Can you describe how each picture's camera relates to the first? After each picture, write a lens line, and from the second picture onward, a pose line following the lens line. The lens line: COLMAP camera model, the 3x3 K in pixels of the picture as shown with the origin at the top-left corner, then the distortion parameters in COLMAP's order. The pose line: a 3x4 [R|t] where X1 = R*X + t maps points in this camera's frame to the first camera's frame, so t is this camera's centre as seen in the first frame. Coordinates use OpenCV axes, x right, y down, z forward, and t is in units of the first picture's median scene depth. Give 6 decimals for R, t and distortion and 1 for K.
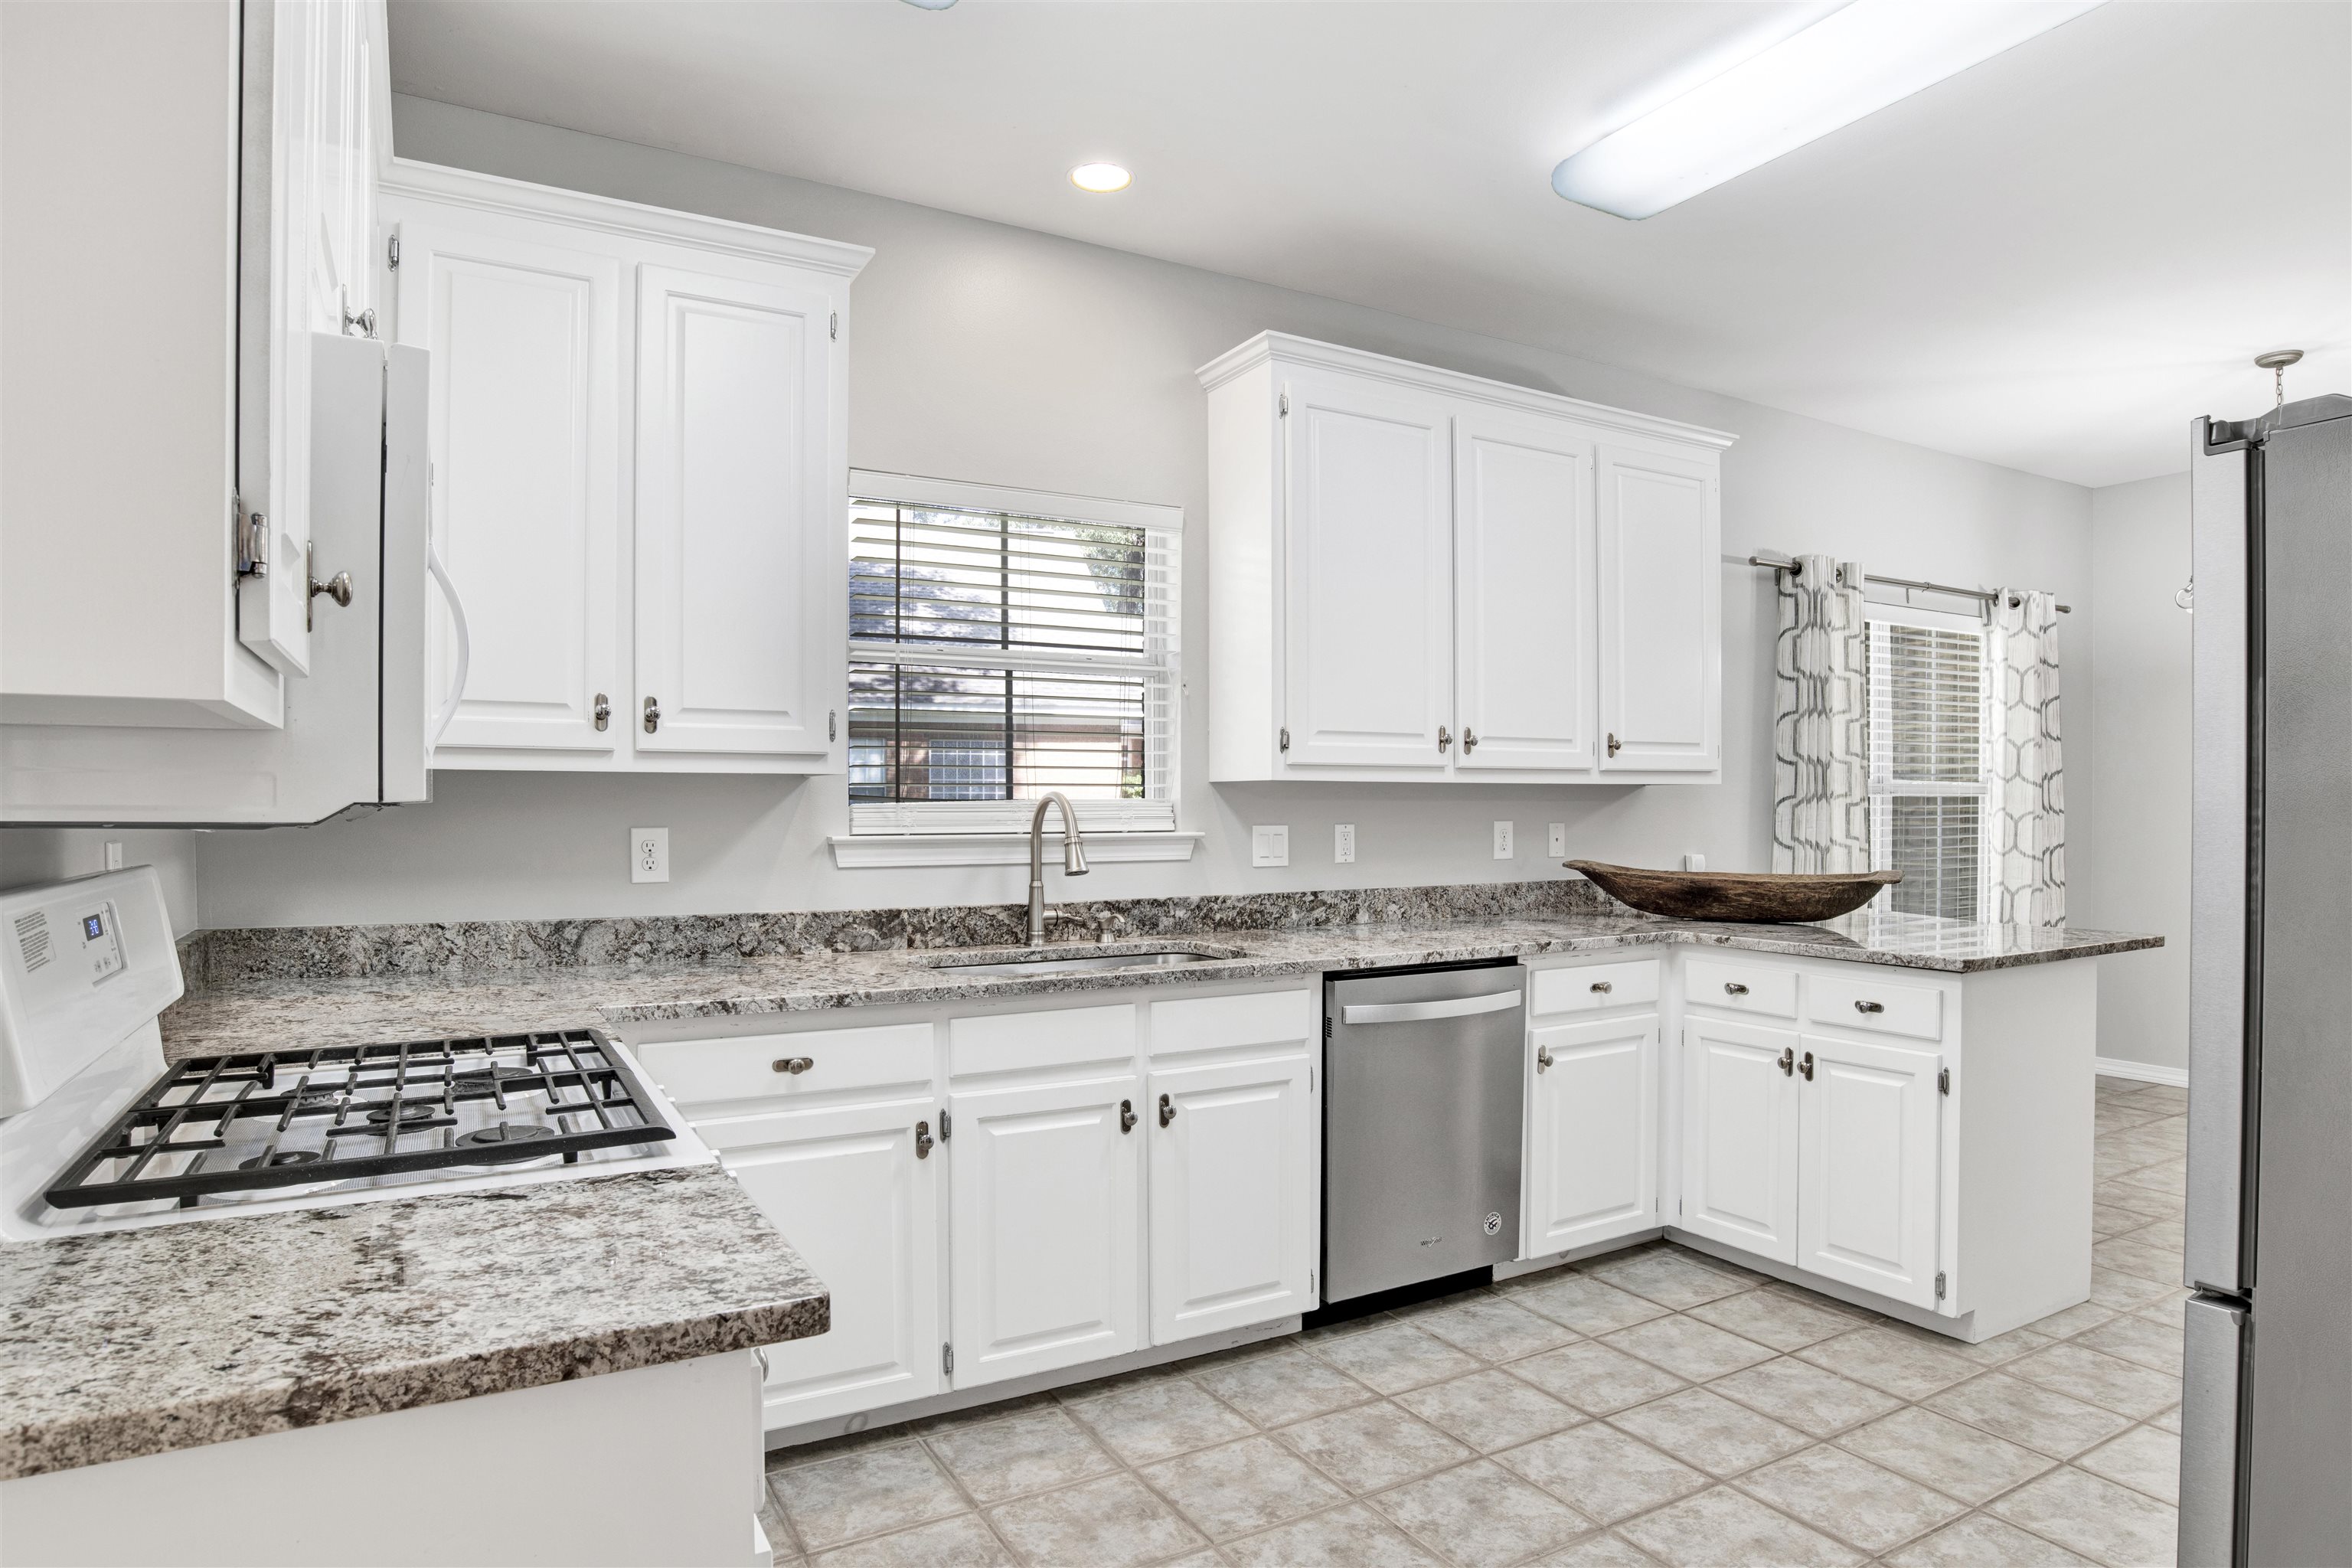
lens RADIAL K [[1301.4, 0, 1176.0], [0, 1301.4, 784.0], [0, 0, 1]] dist [-0.041553, 0.001018]
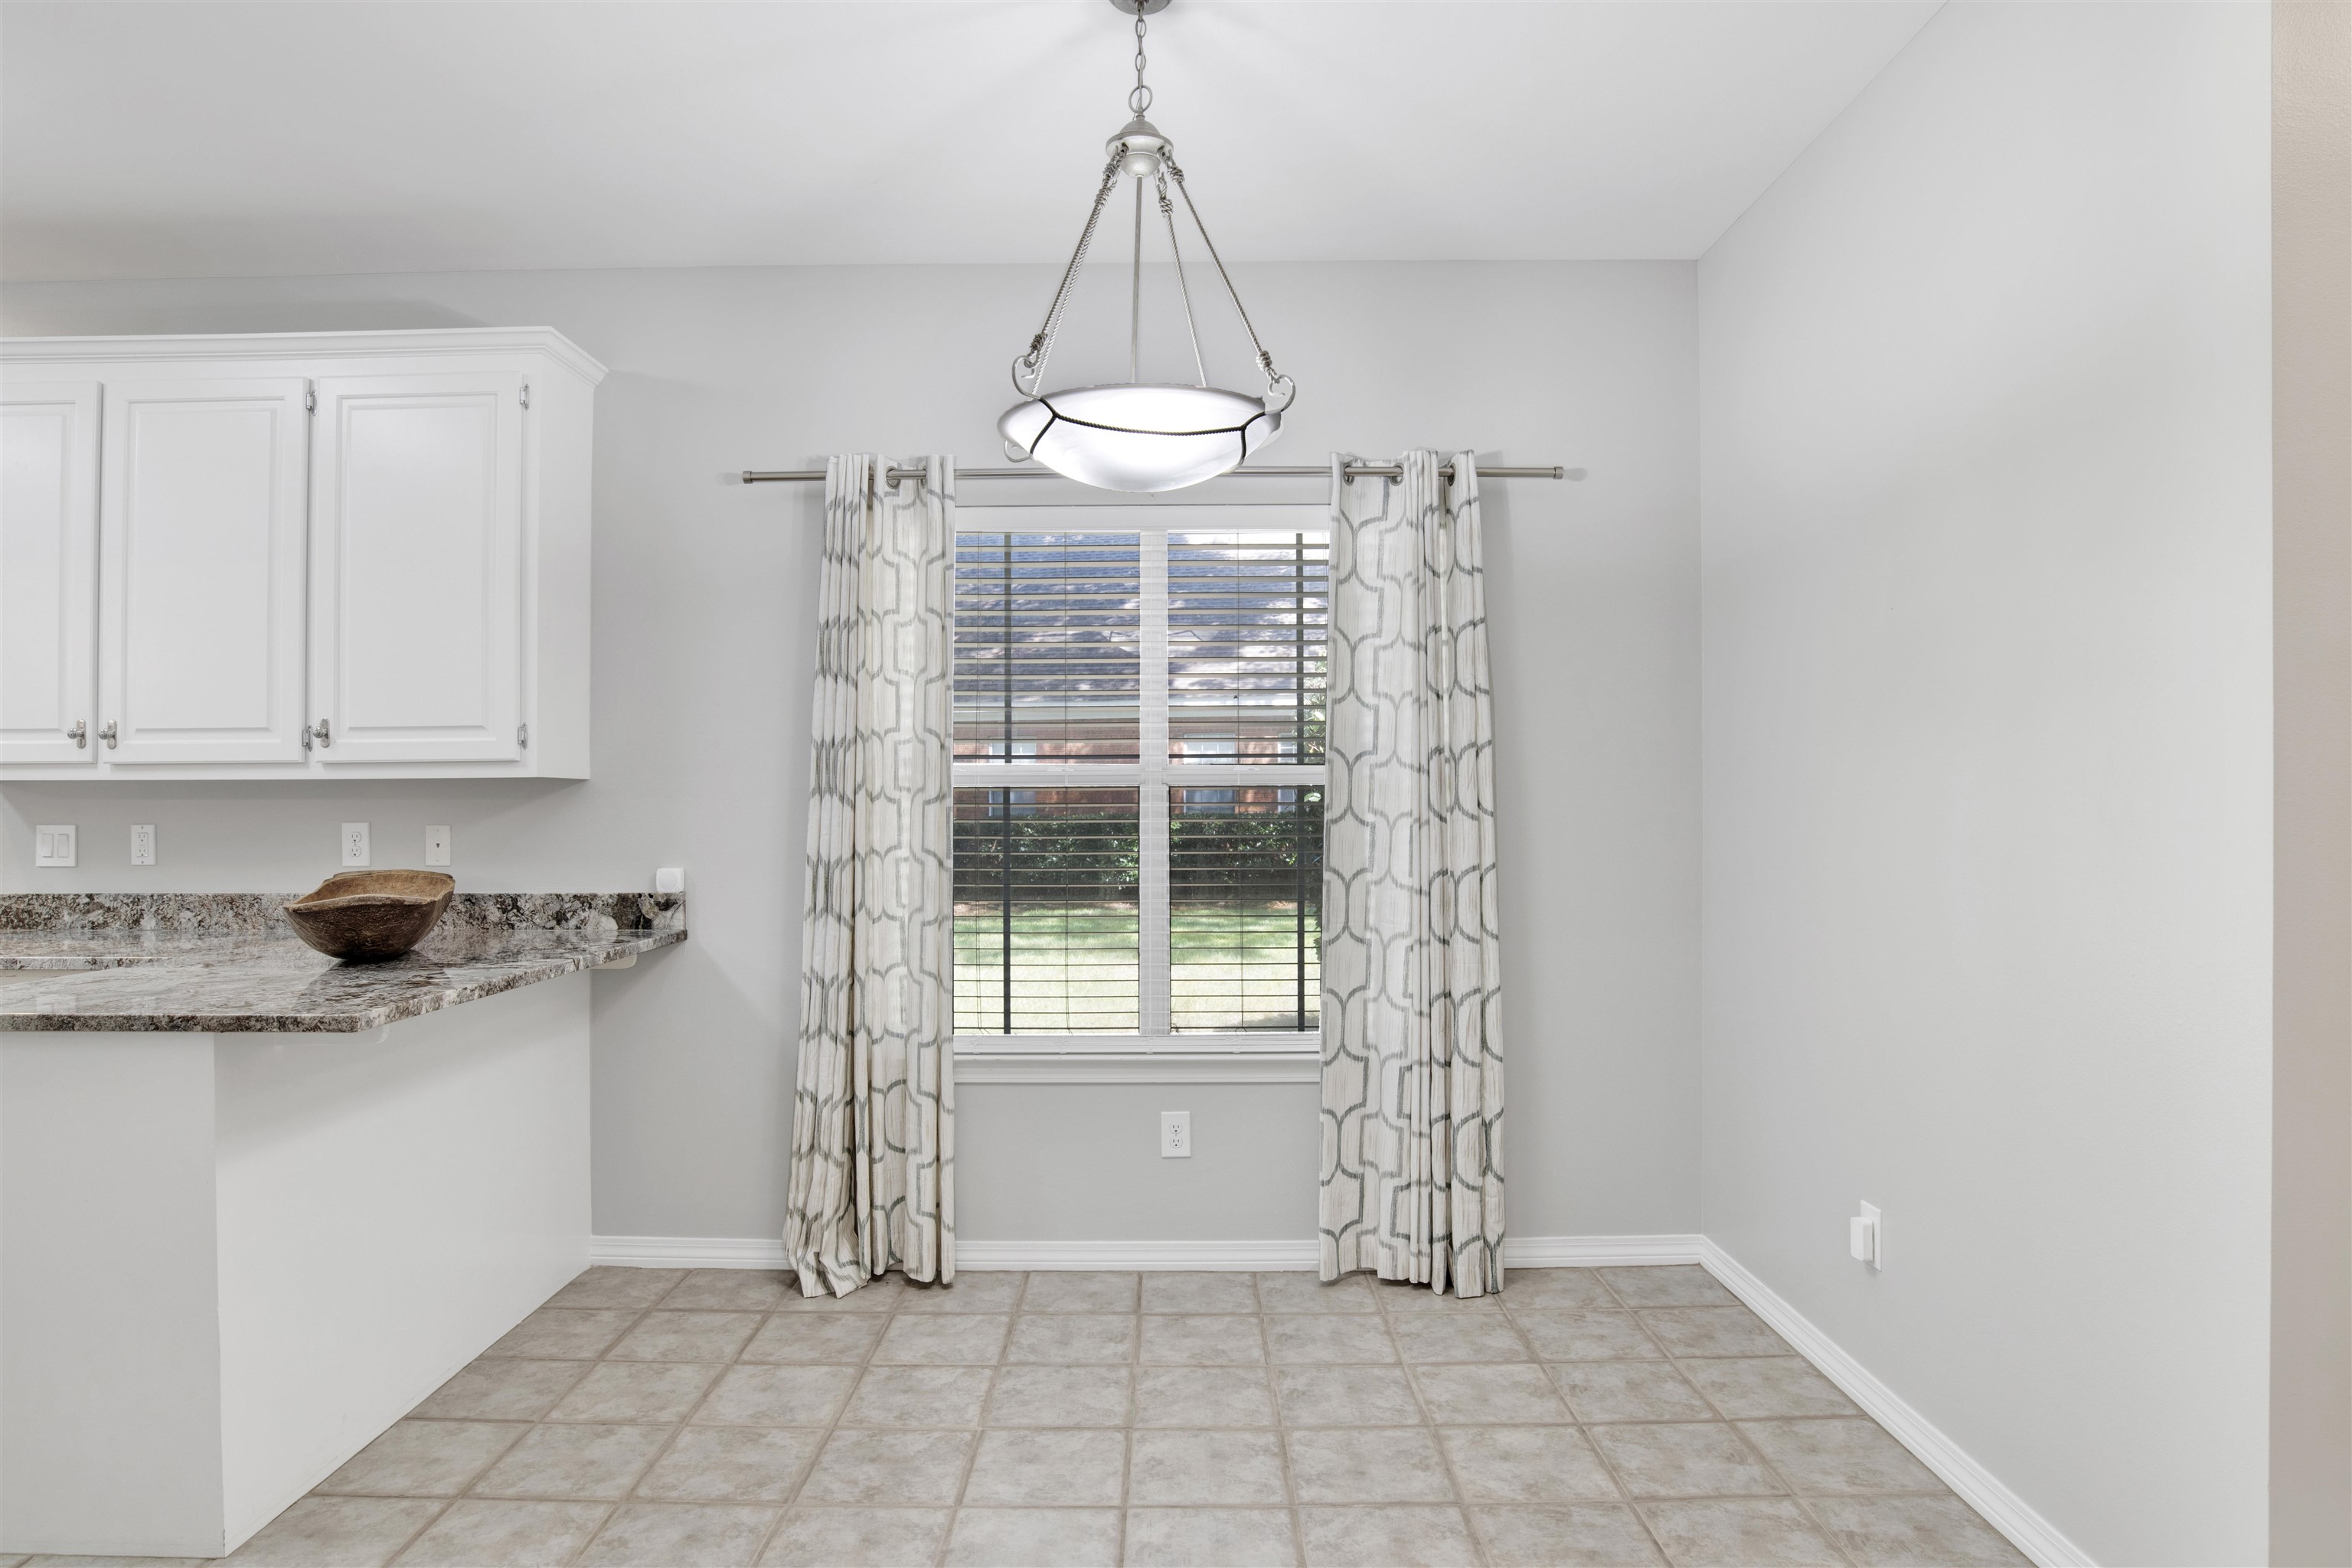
lens RADIAL K [[1370.8, 0, 1176.0], [0, 1370.8, 784.0], [0, 0, 1]] dist [-0.038267, 0.000793]
pose [[0.864597, -0.006646, -0.502422, 1.291047], [0.011847, 0.999904, 0.007162, 0.002918], [0.502326, -0.012144, 0.864593, 0.535692]]
